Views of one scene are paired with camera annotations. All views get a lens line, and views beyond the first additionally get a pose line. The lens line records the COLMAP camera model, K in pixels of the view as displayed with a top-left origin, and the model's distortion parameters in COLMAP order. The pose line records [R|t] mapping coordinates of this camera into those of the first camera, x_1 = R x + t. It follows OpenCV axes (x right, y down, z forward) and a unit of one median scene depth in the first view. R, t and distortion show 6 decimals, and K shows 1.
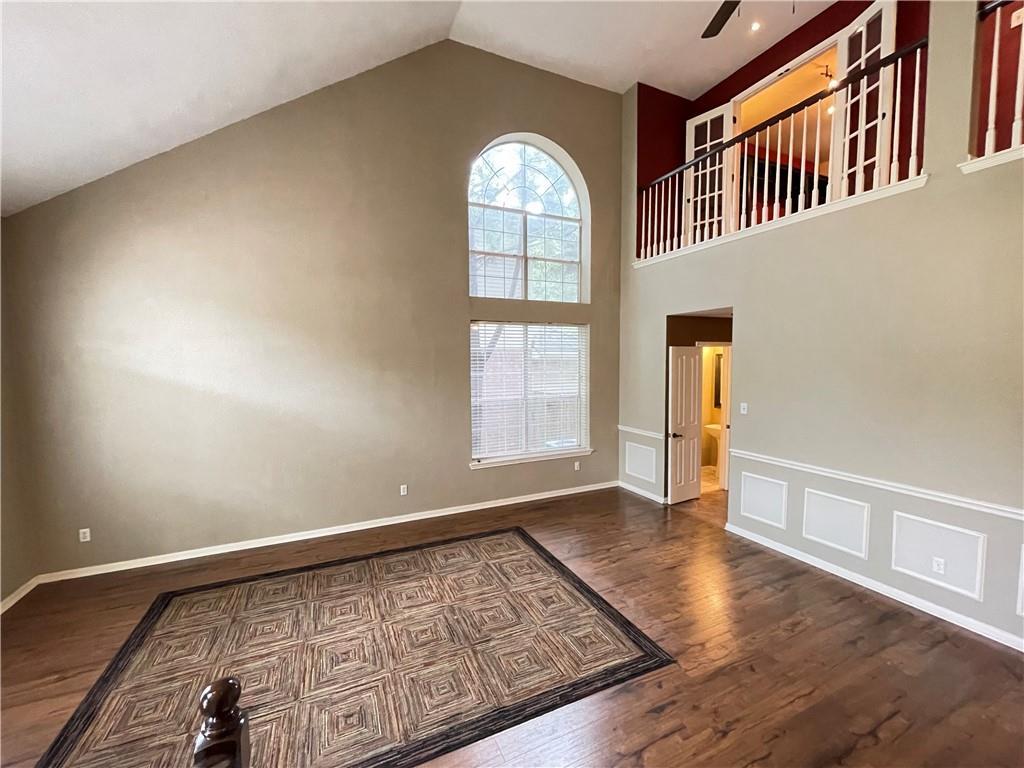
lens RADIAL K [[417.5, 0, 512.0], [0, 417.5, 384.0], [0, 0, 1]] dist [-0.001775, 0.000372]
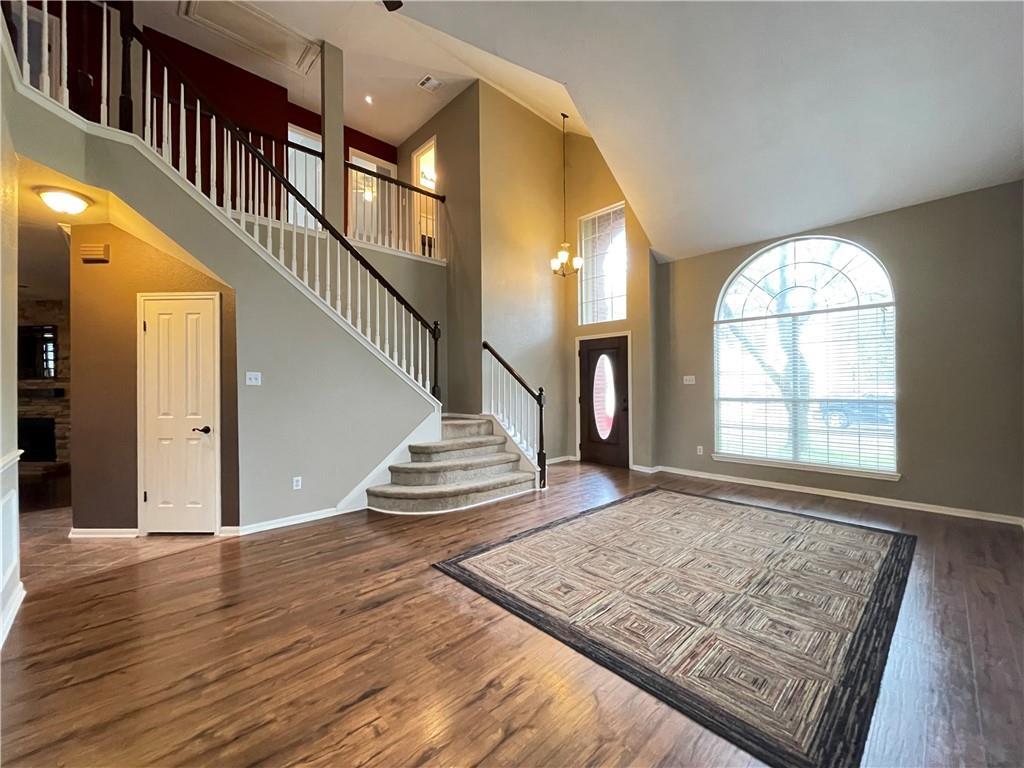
lens RADIAL K [[411.0, 0, 505.6], [0, 411.0, 385.4], [0, 0, 1]] dist [-0.001233, 0.000301]
pose [[-0.949365, 0.015071, -0.313813, 0.356568], [-0.004410, 0.998111, 0.061275, 0.066443], [0.314143, 0.059556, -0.947506, 1.375680]]
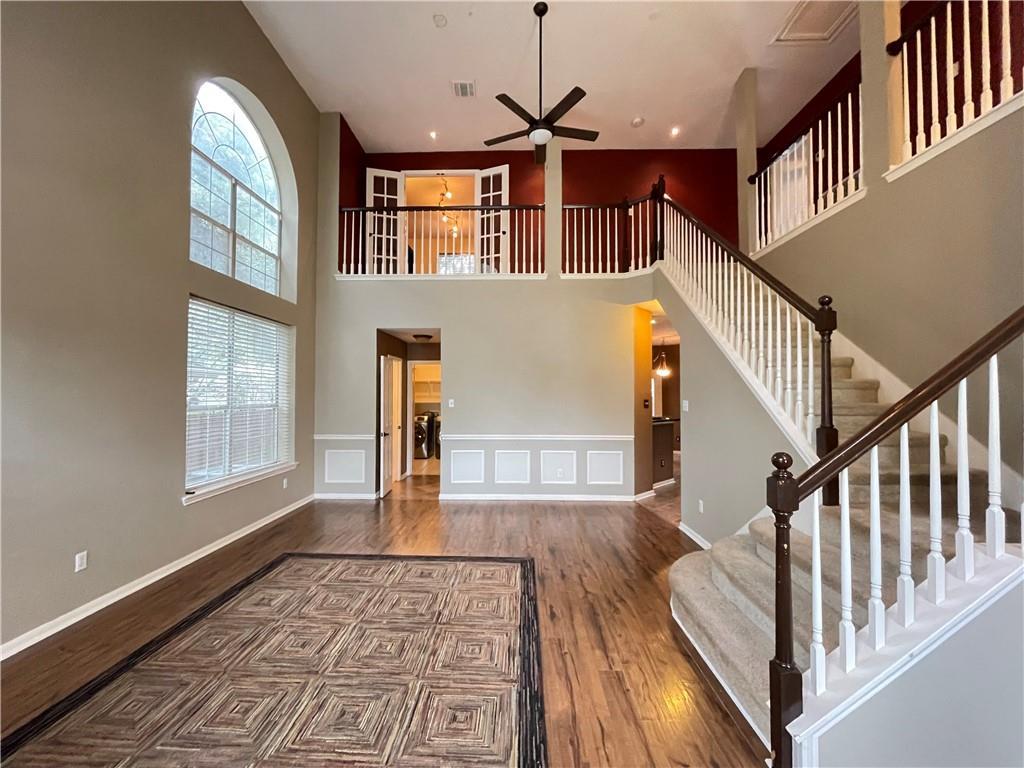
lens RADIAL K [[411.0, 0, 505.6], [0, 411.0, 385.4], [0, 0, 1]] dist [-0.001233, 0.000301]
pose [[0.446735, 0.027334, 0.894249, -0.618759], [0.050452, 0.997173, -0.055684, 0.091808], [-0.893243, 0.069993, 0.444093, 0.267497]]
